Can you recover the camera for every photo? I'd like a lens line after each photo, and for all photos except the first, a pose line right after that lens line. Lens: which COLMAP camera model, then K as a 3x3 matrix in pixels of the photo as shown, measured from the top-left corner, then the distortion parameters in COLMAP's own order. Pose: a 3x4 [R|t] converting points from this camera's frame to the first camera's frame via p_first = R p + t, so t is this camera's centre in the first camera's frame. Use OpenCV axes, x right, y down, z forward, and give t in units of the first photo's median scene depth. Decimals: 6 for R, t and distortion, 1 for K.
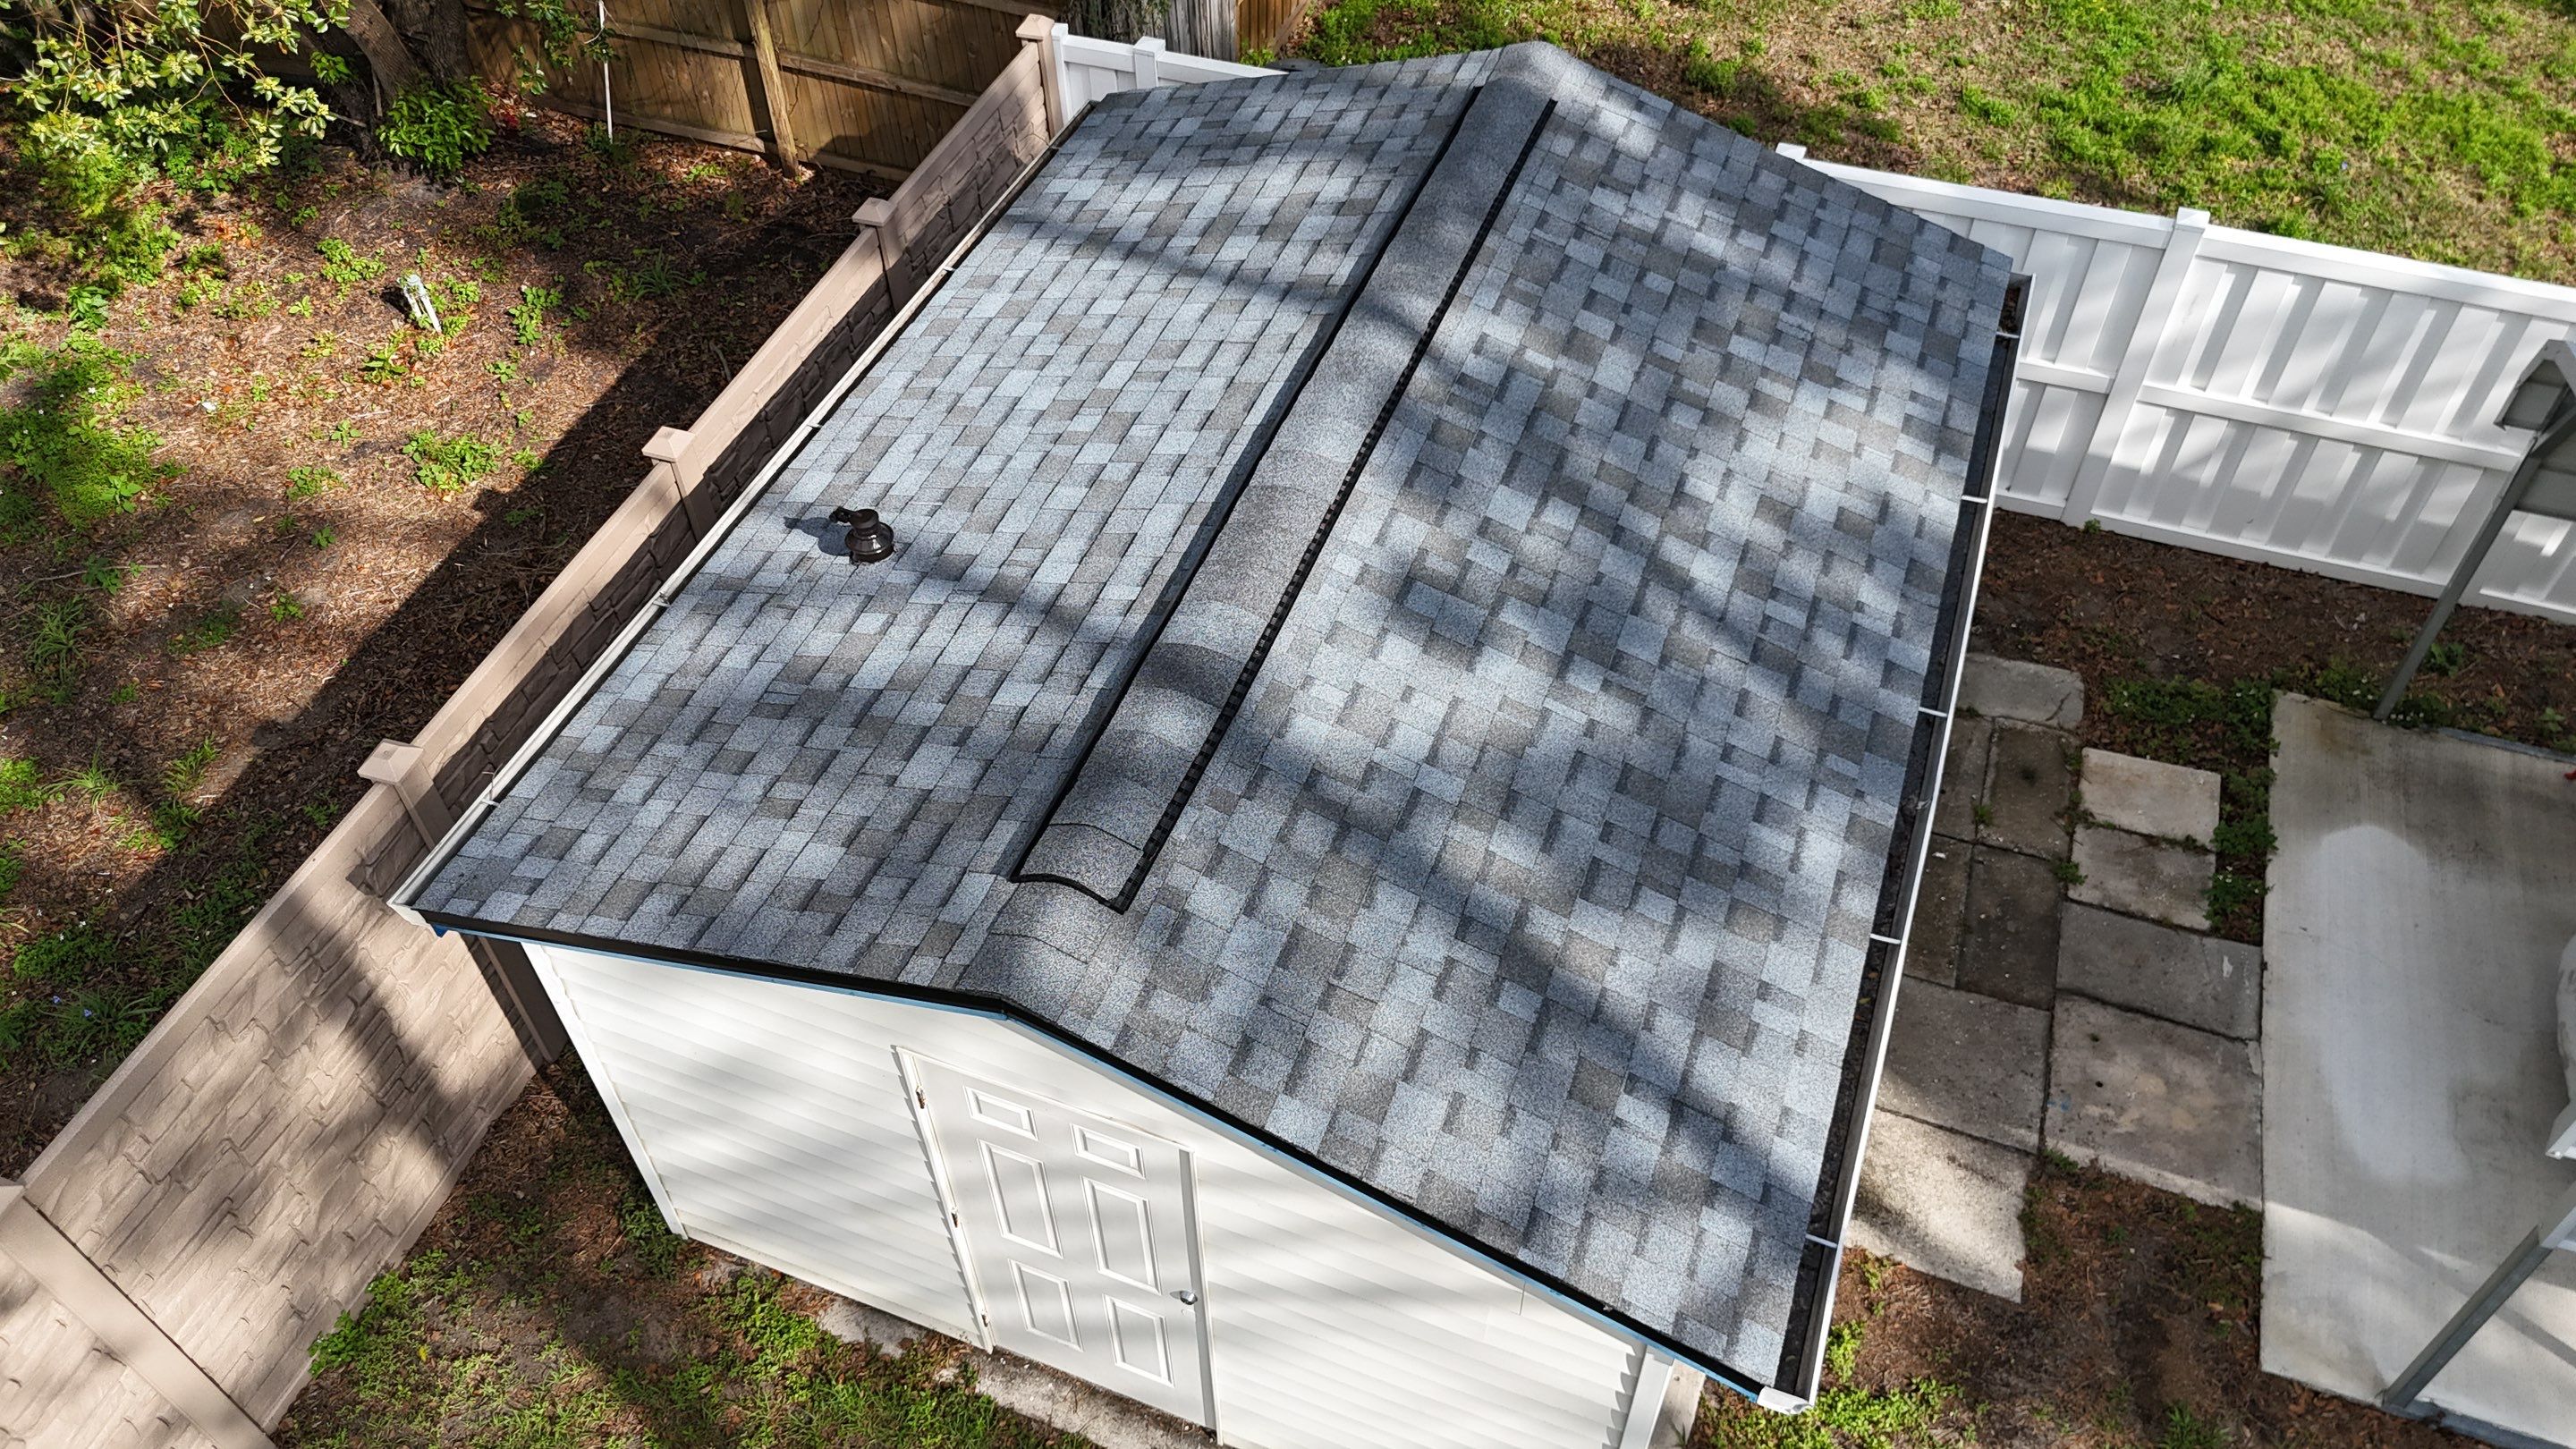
lens RADIAL K [[1905.3, 0, 1285.6], [0, 1905.3, 707.9], [0, 0, 1]] dist [0.065039, -0.068768]
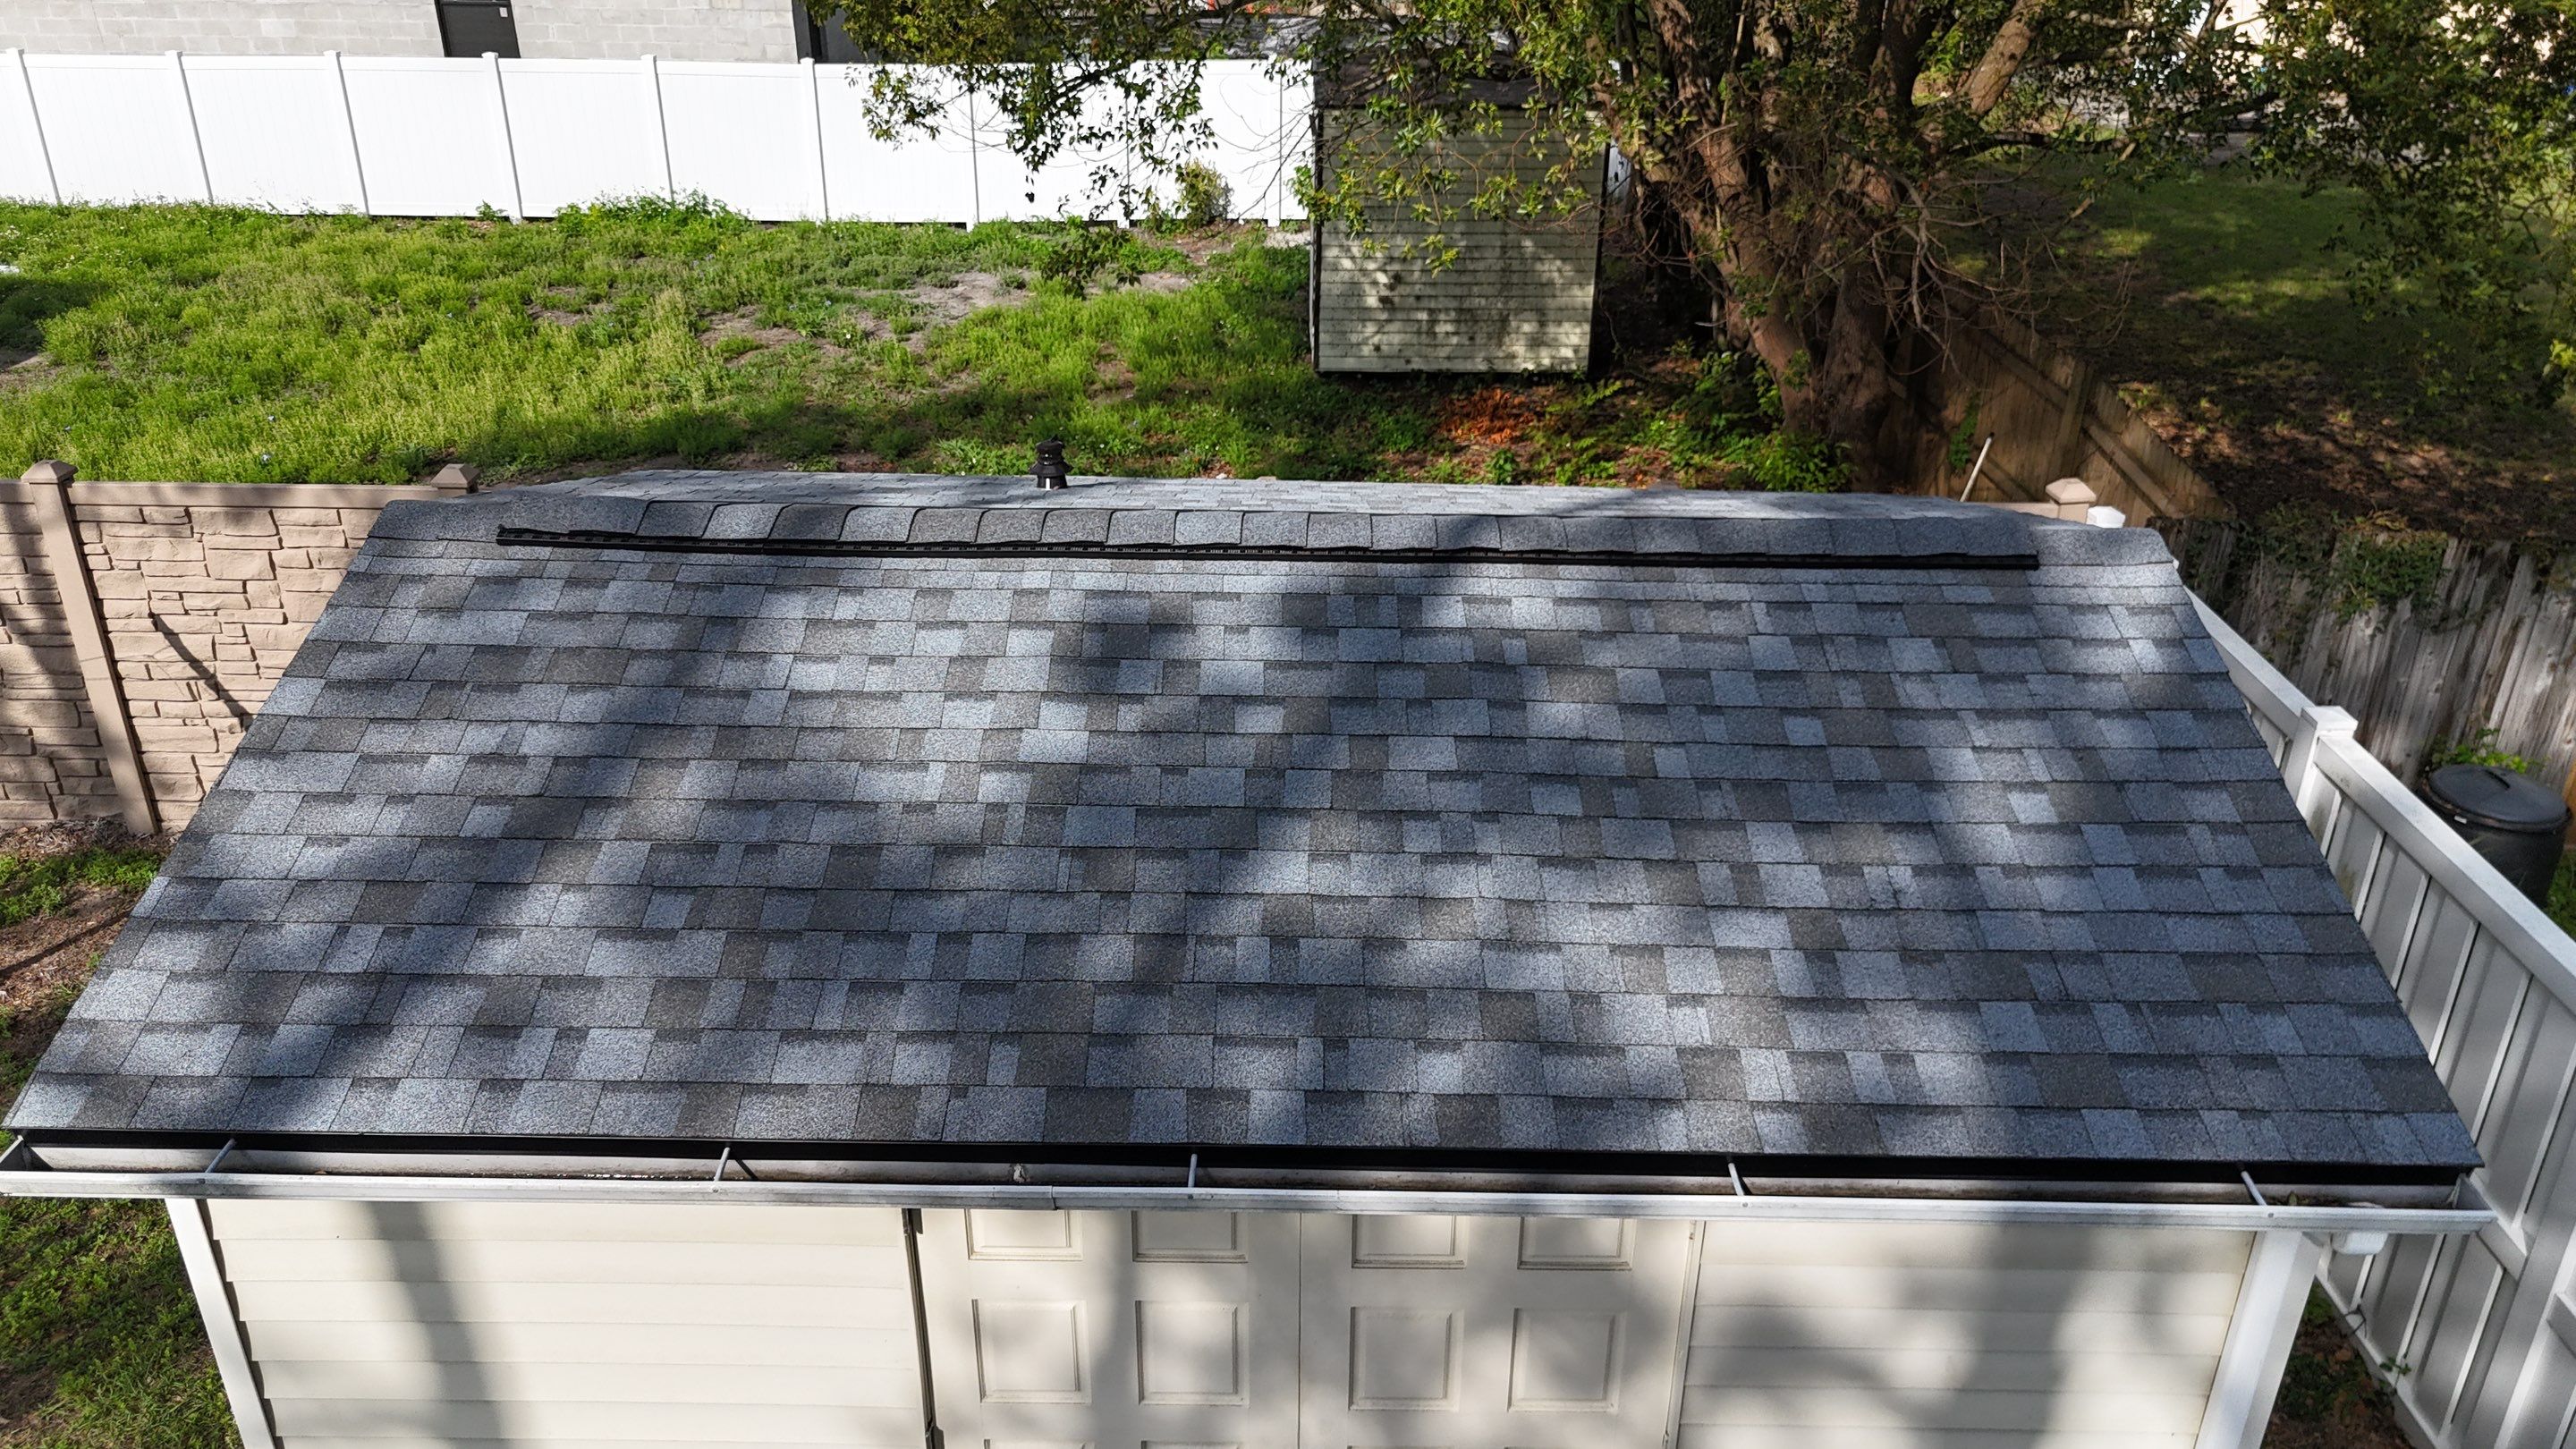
lens RADIAL K [[1905.3, 0, 1273.5], [0, 1905.3, 725.3], [0, 0, 1]] dist [0.065039, -0.068768]
pose [[0.333351, 0.447258, -0.829962, 0.723028], [-0.702231, 0.705177, 0.097965, -0.165987], [0.629086, 0.550168, 0.549150, 0.536484]]
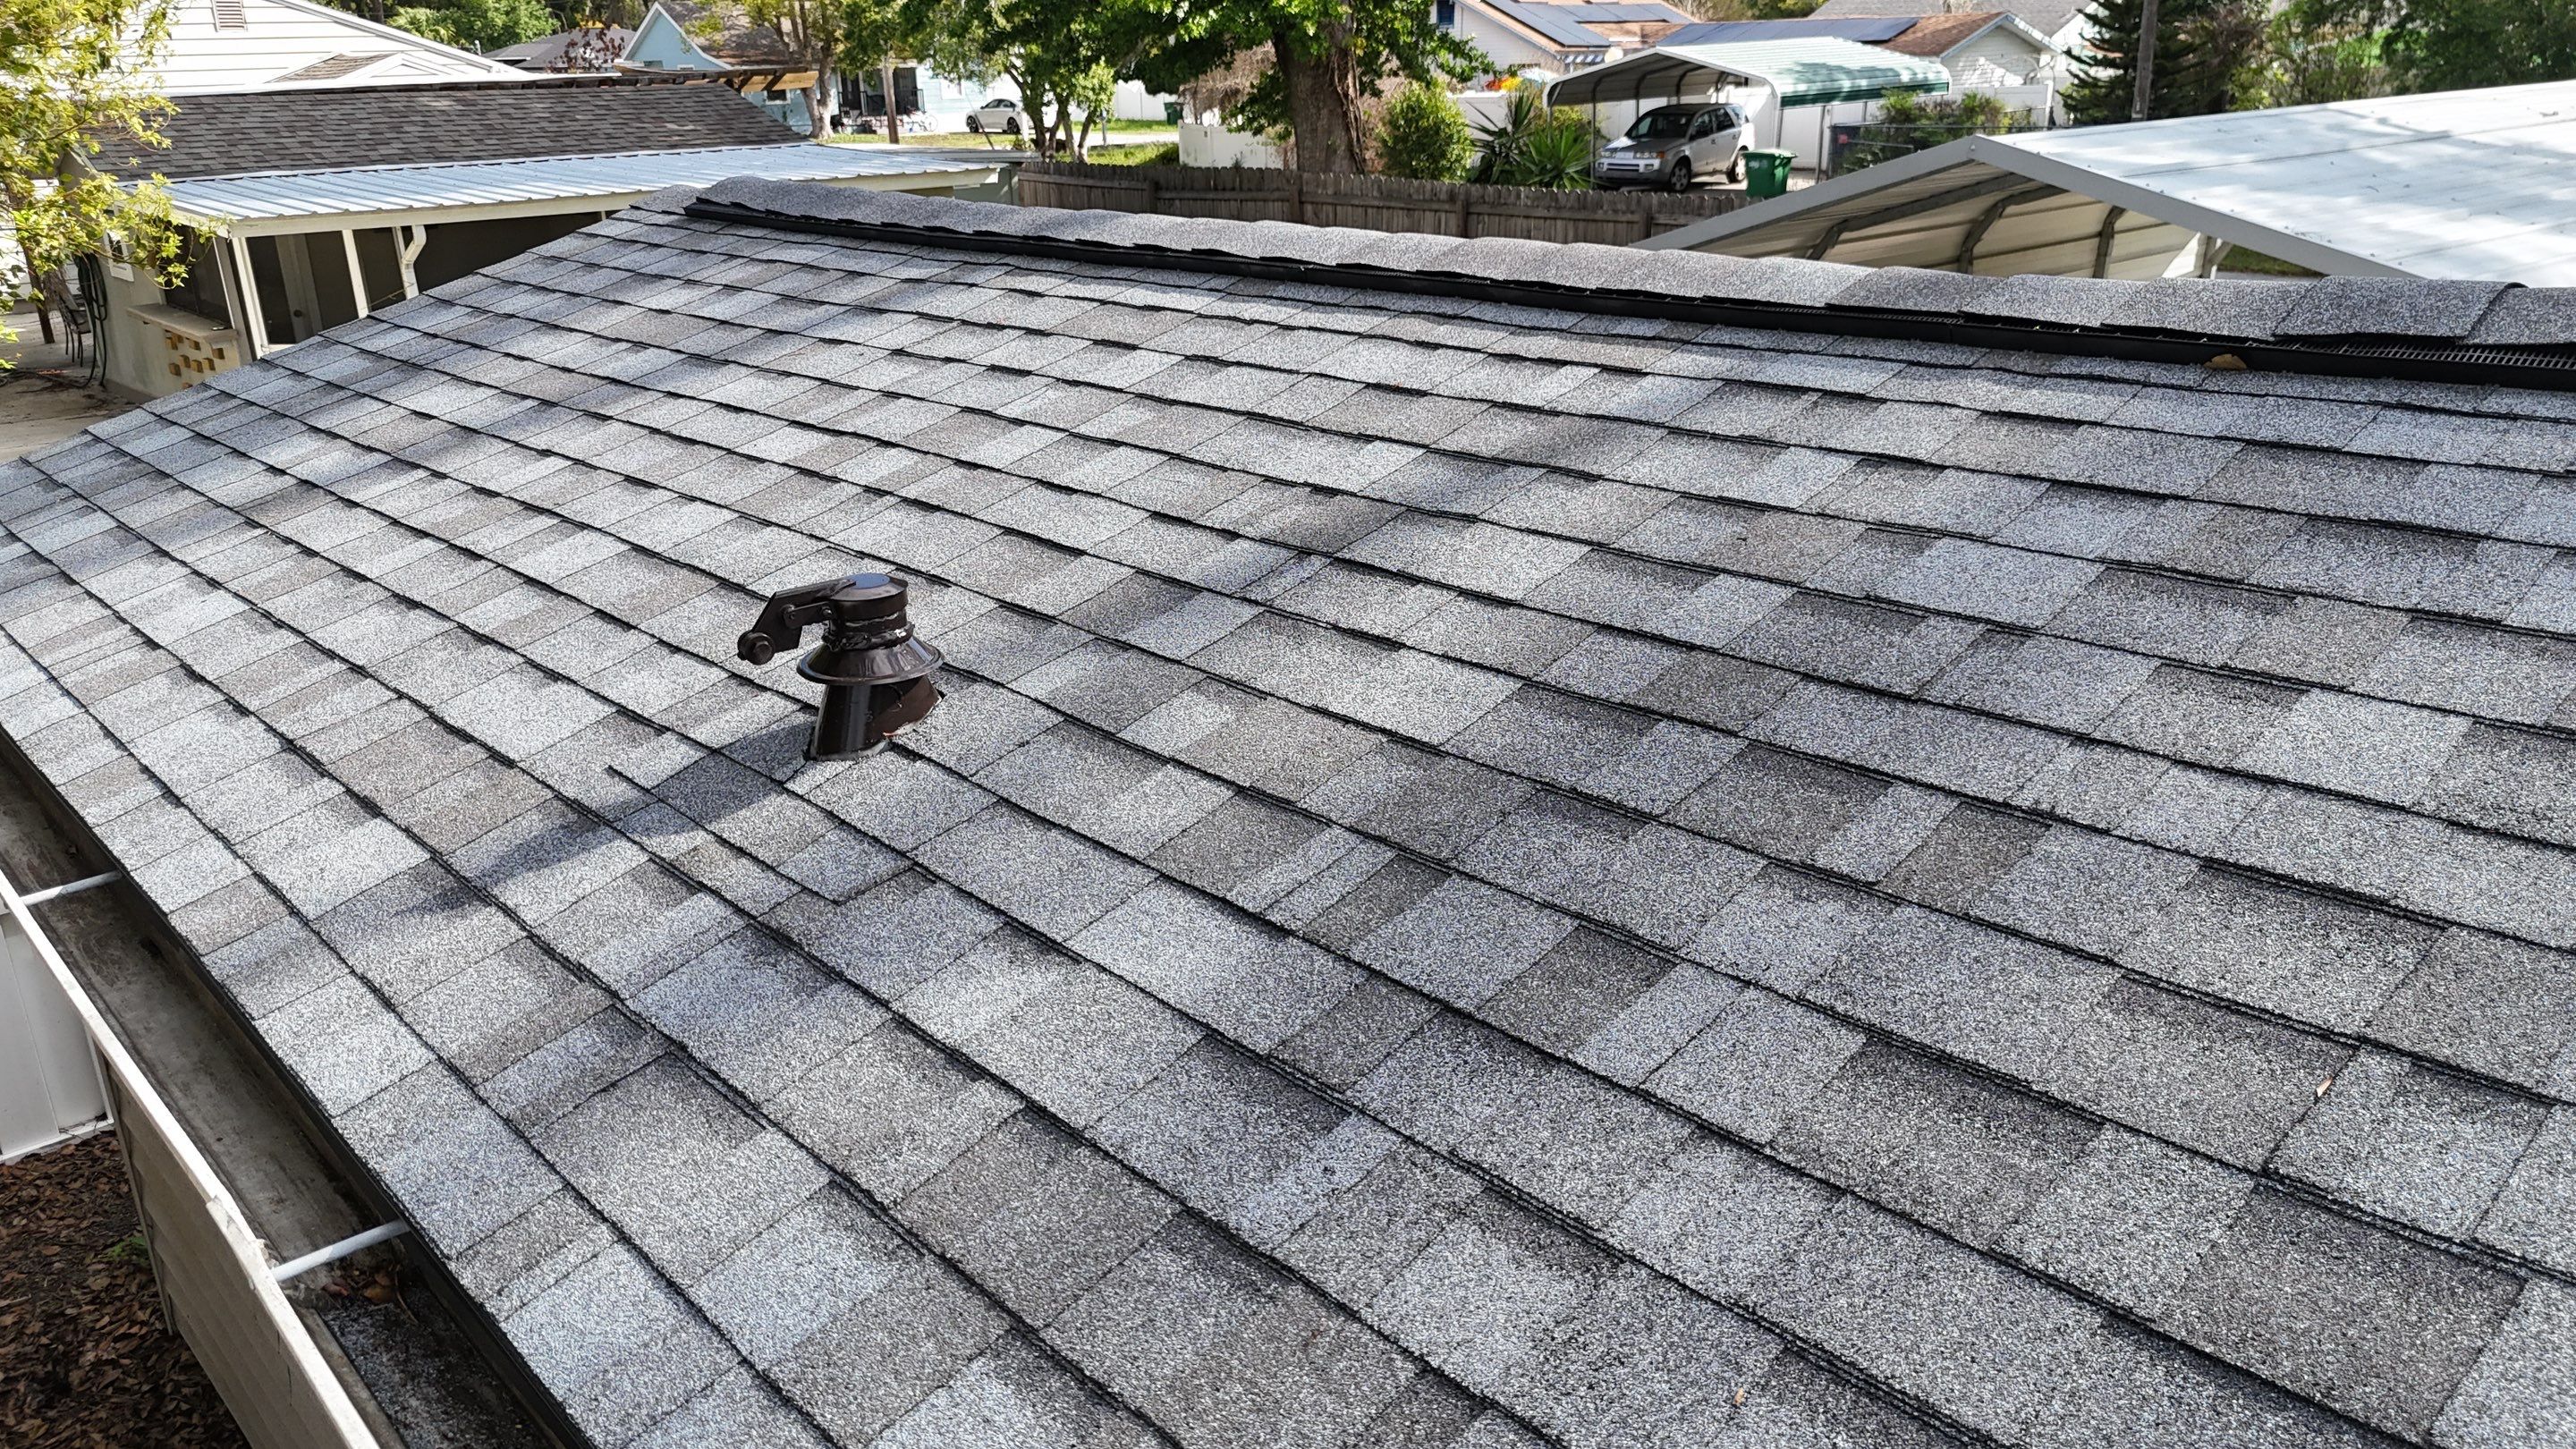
lens RADIAL K [[1905.3, 0, 1288.3], [0, 1905.3, 713.2], [0, 0, 1]] dist [0.065039, -0.068768]
pose [[0.462653, -0.287753, 0.838541, -0.436064], [0.664403, 0.738774, -0.113058, 0.003399], [-0.586959, 0.609435, 0.532979, 0.732391]]
